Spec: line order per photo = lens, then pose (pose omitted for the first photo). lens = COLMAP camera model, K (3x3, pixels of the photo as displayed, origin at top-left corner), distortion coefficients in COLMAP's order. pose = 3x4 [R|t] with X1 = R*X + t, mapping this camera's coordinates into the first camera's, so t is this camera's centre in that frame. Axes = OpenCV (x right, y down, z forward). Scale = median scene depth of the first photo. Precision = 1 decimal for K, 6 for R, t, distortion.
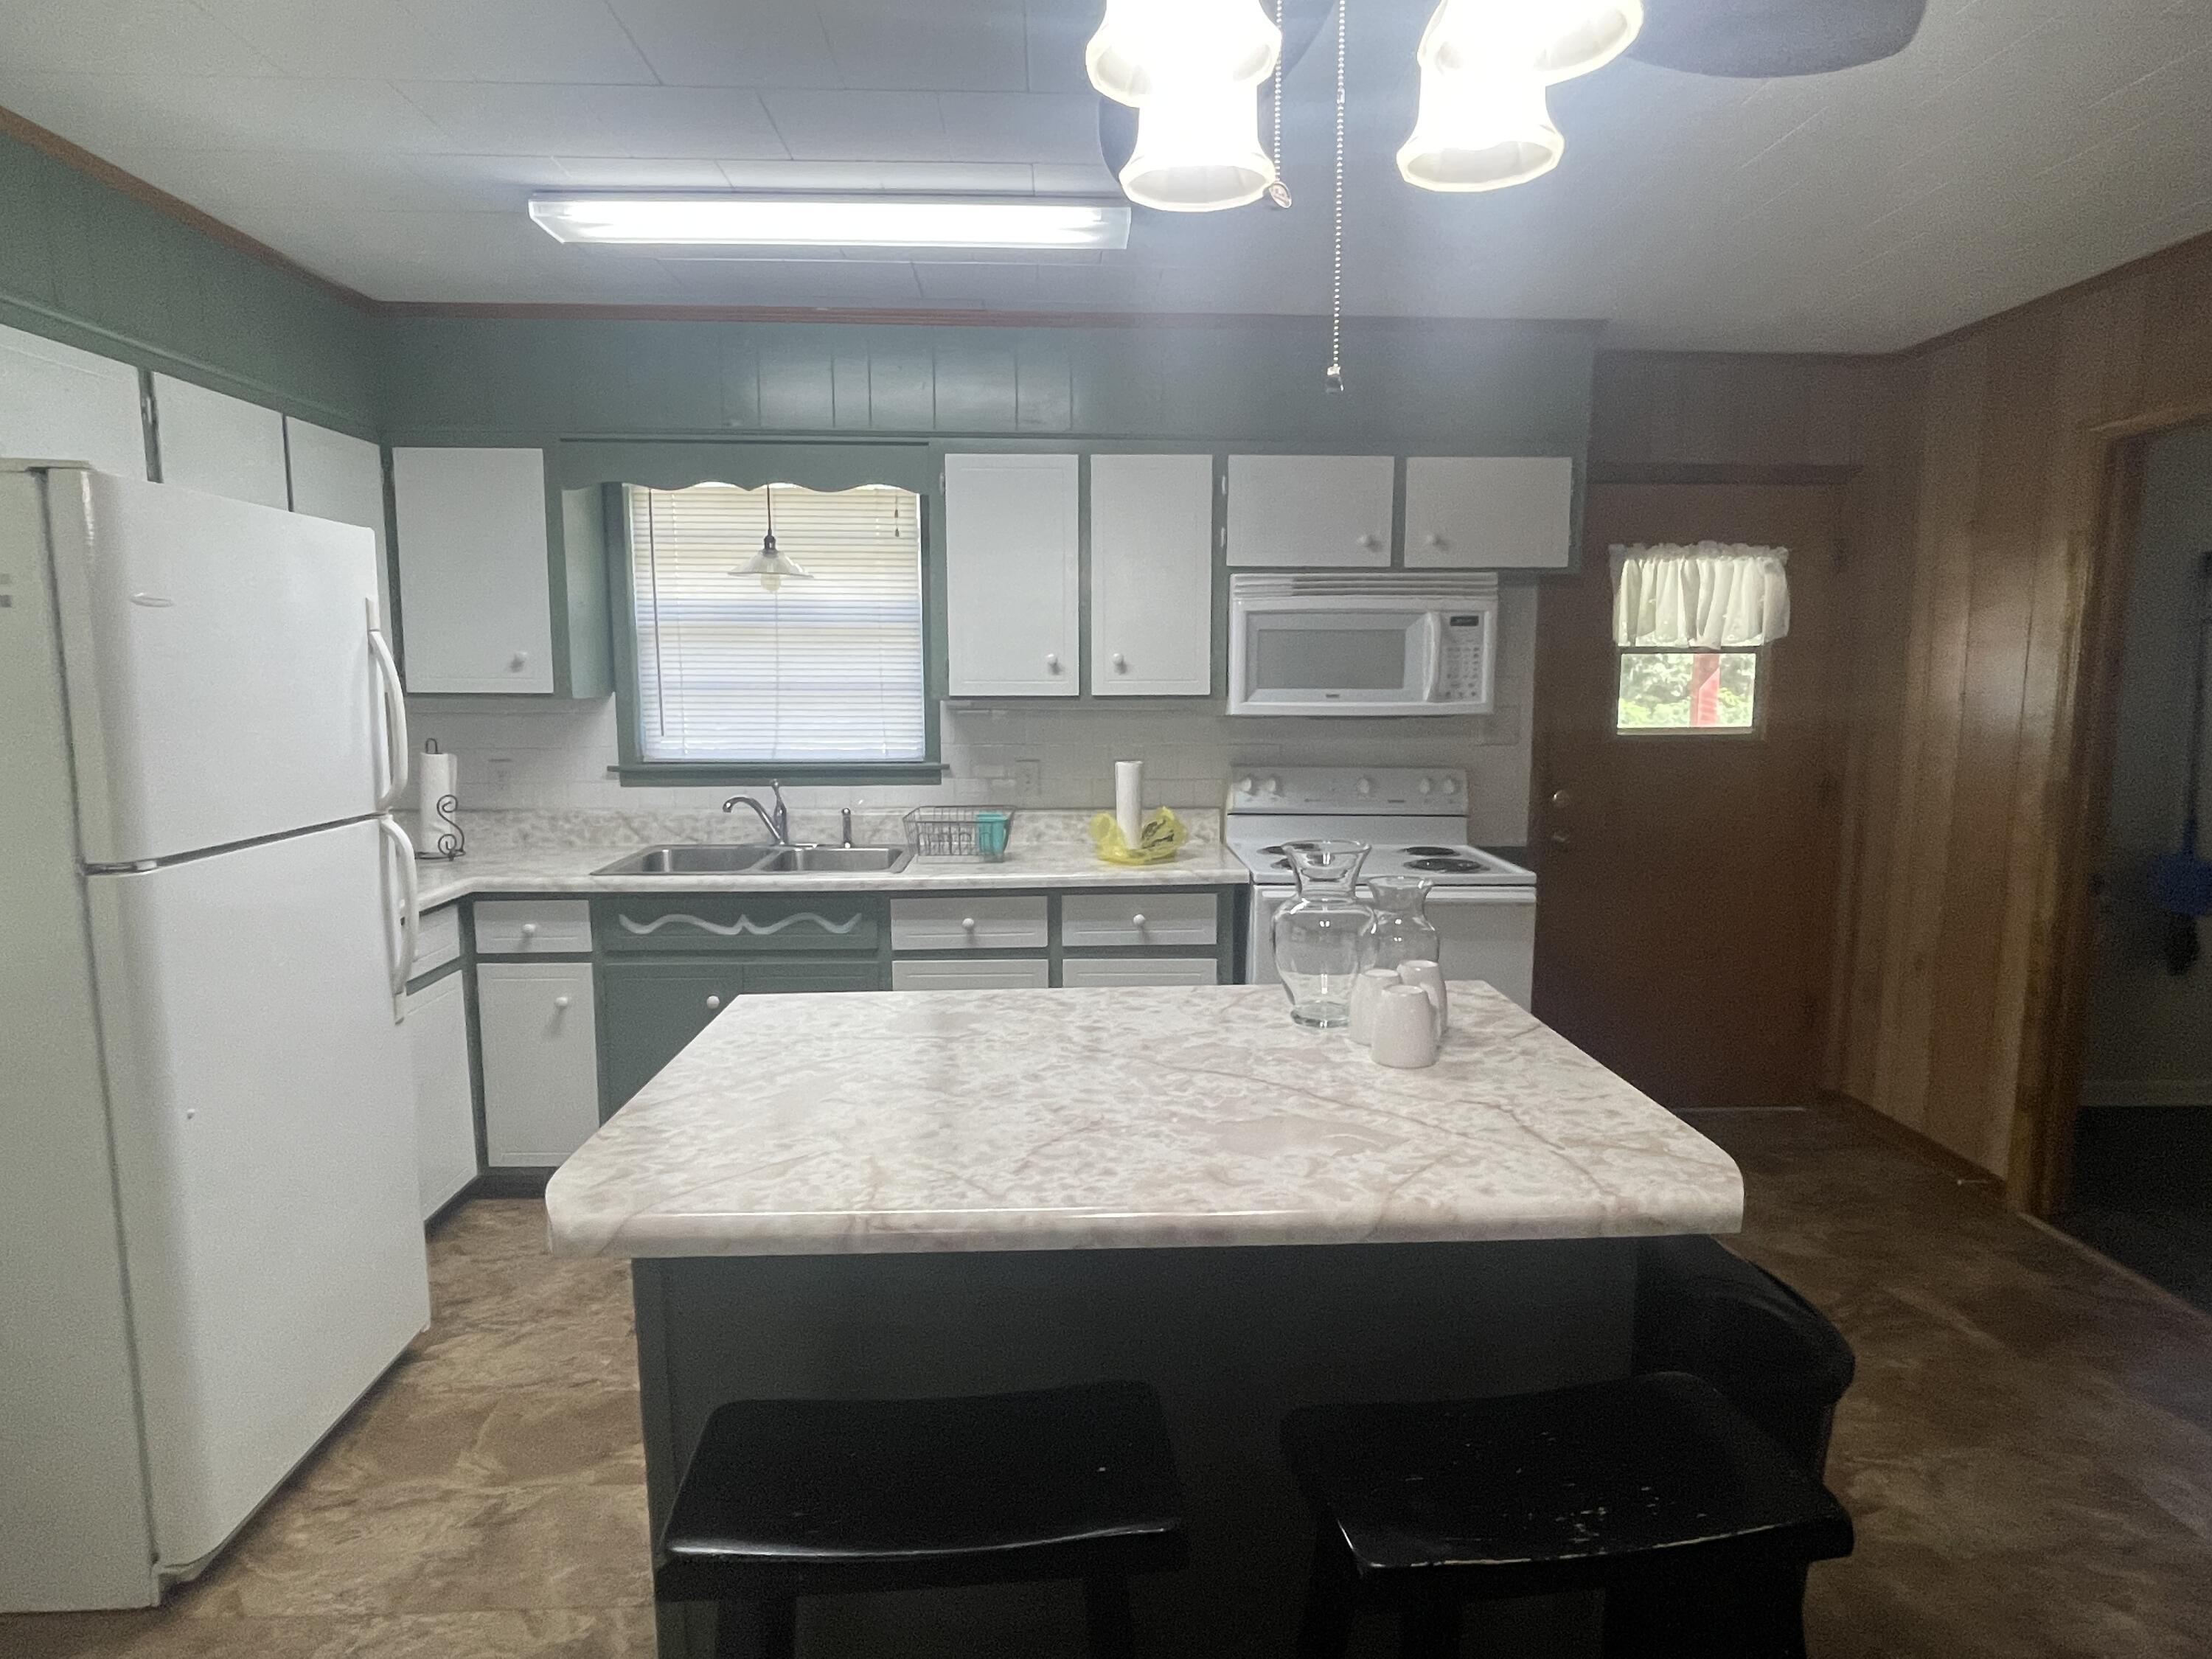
lens RADIAL K [[1235.9, 0, 1111.6], [0, 1235.9, 827.7], [0, 0, 1]] dist [0.008027, -0.008295]
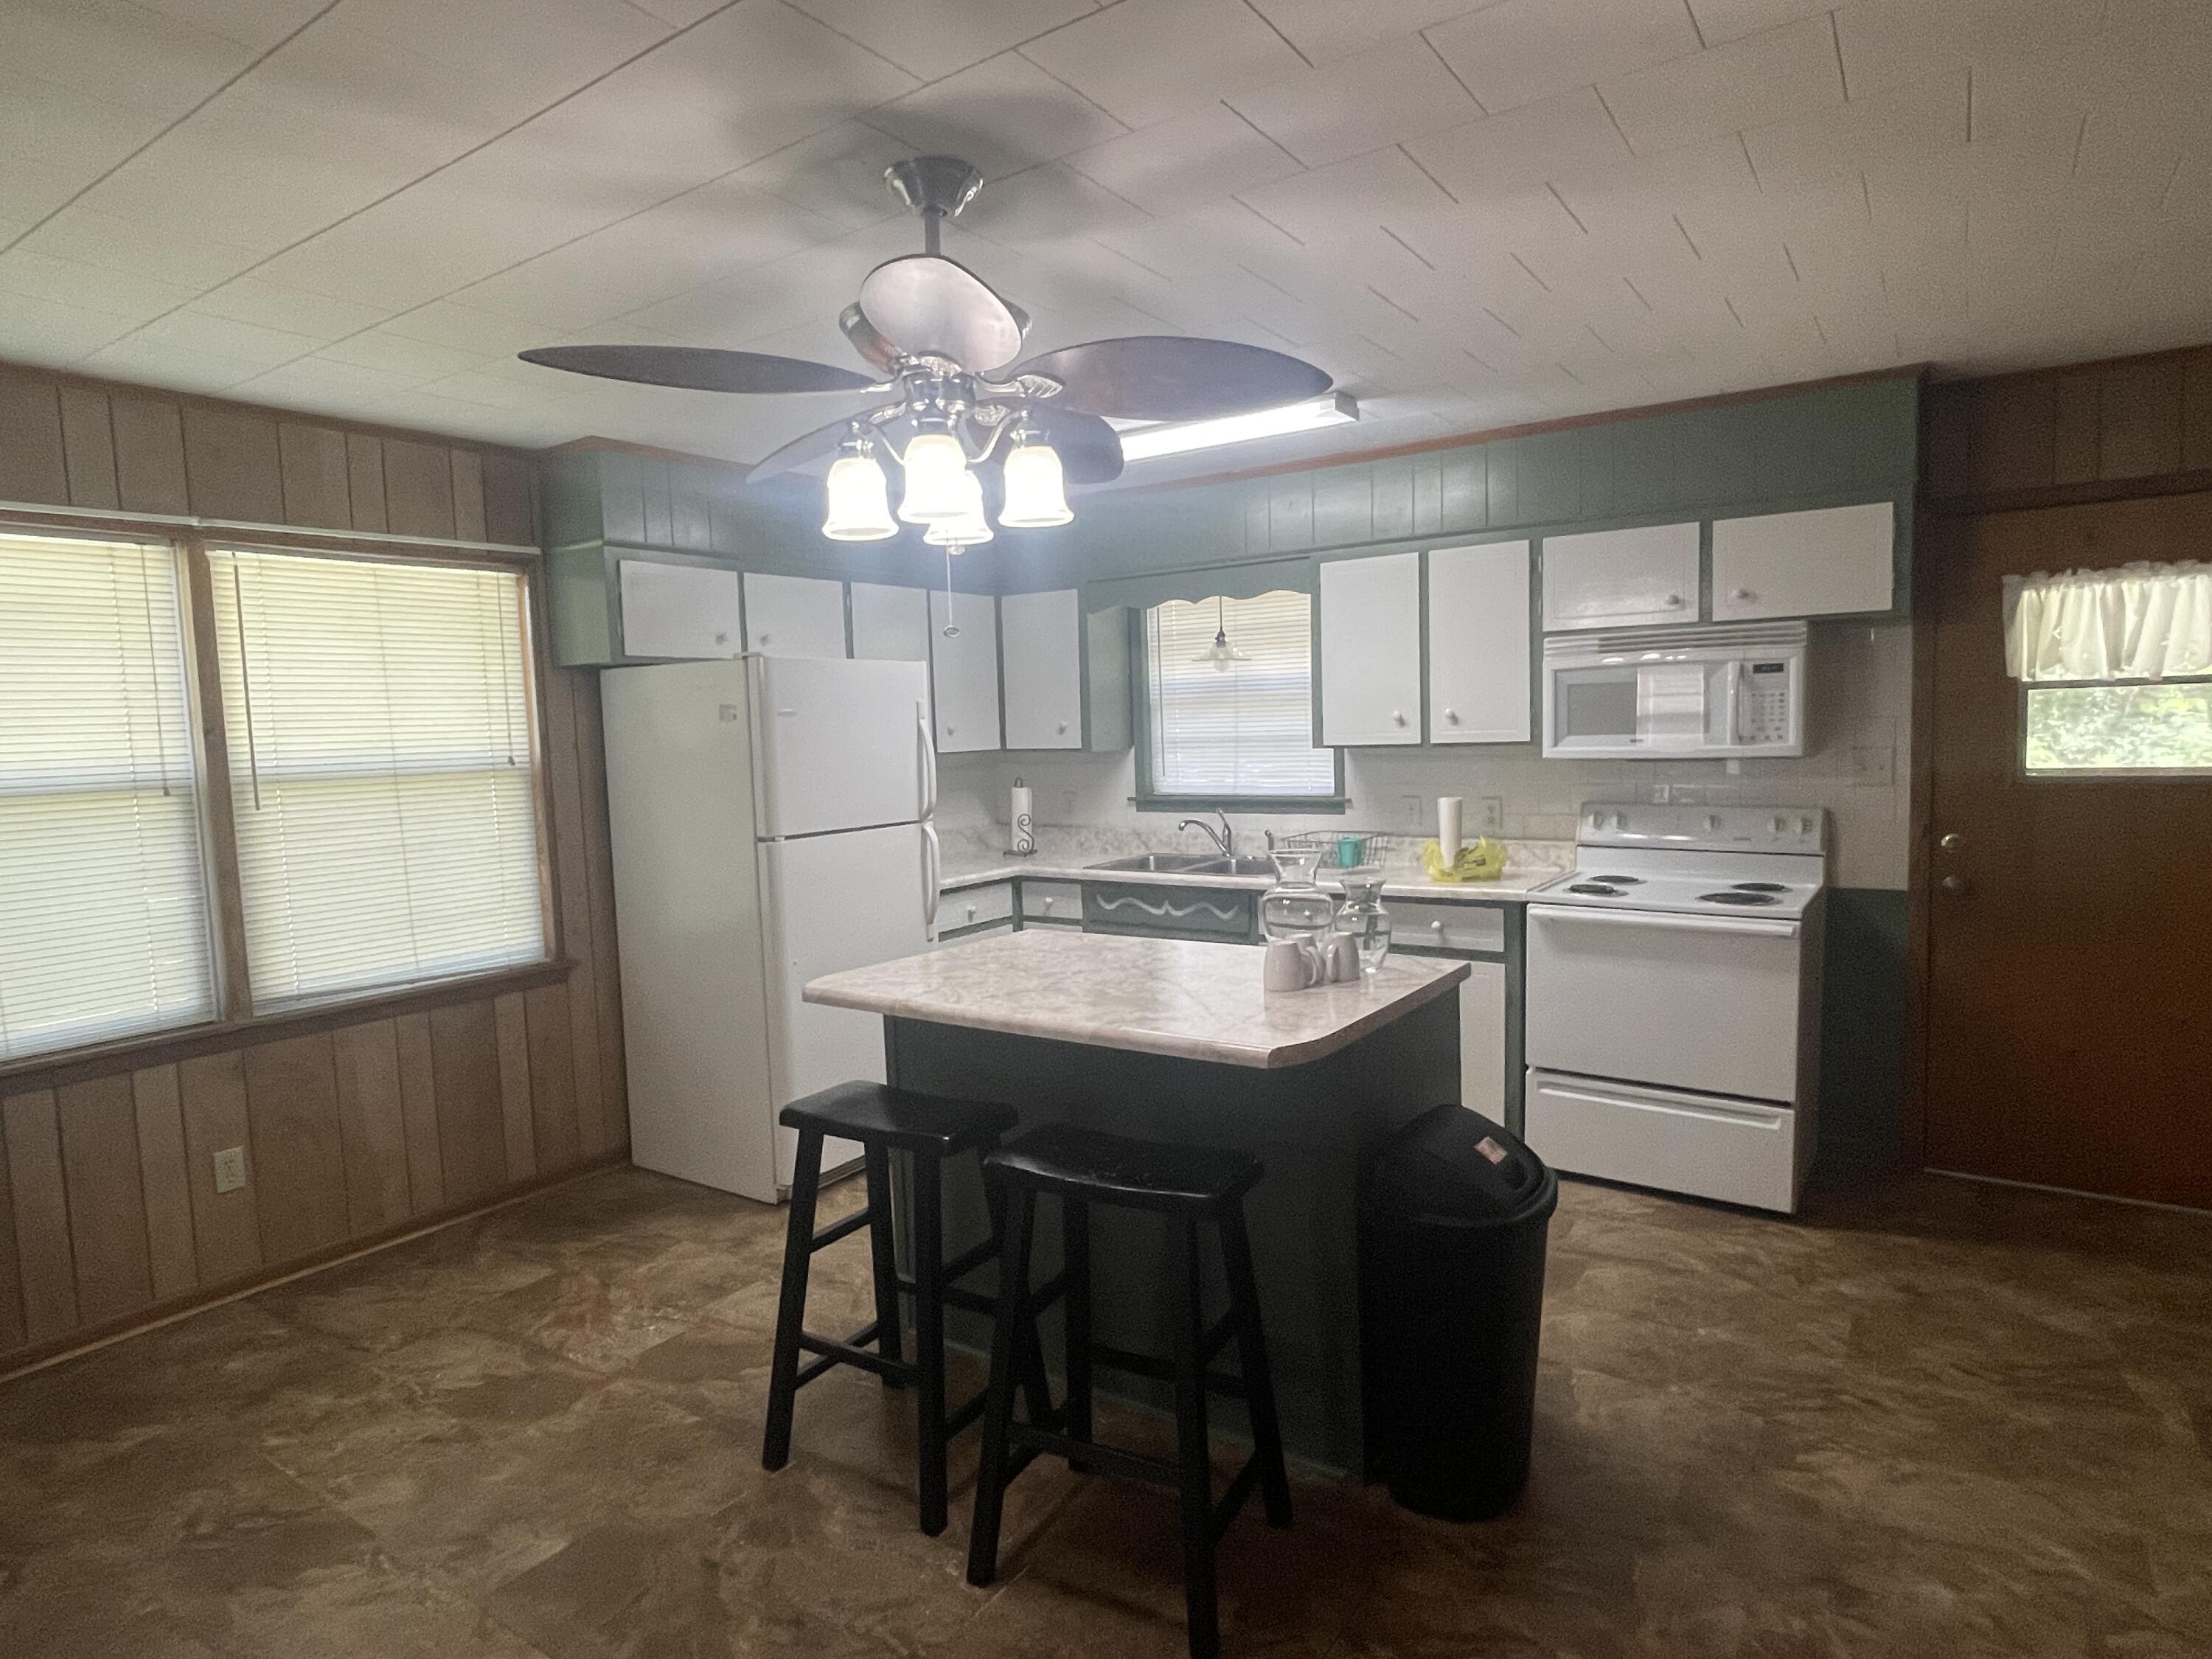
lens RADIAL K [[1235.9, 0, 1104.1], [0, 1235.9, 816.5], [0, 0, 1]] dist [0.008027, -0.008295]
pose [[0.799232, 0.020504, -0.600673, 0.463877], [-0.045112, 0.998645, -0.025936, 0.012095], [0.599327, 0.047826, 0.799074, -0.176258]]
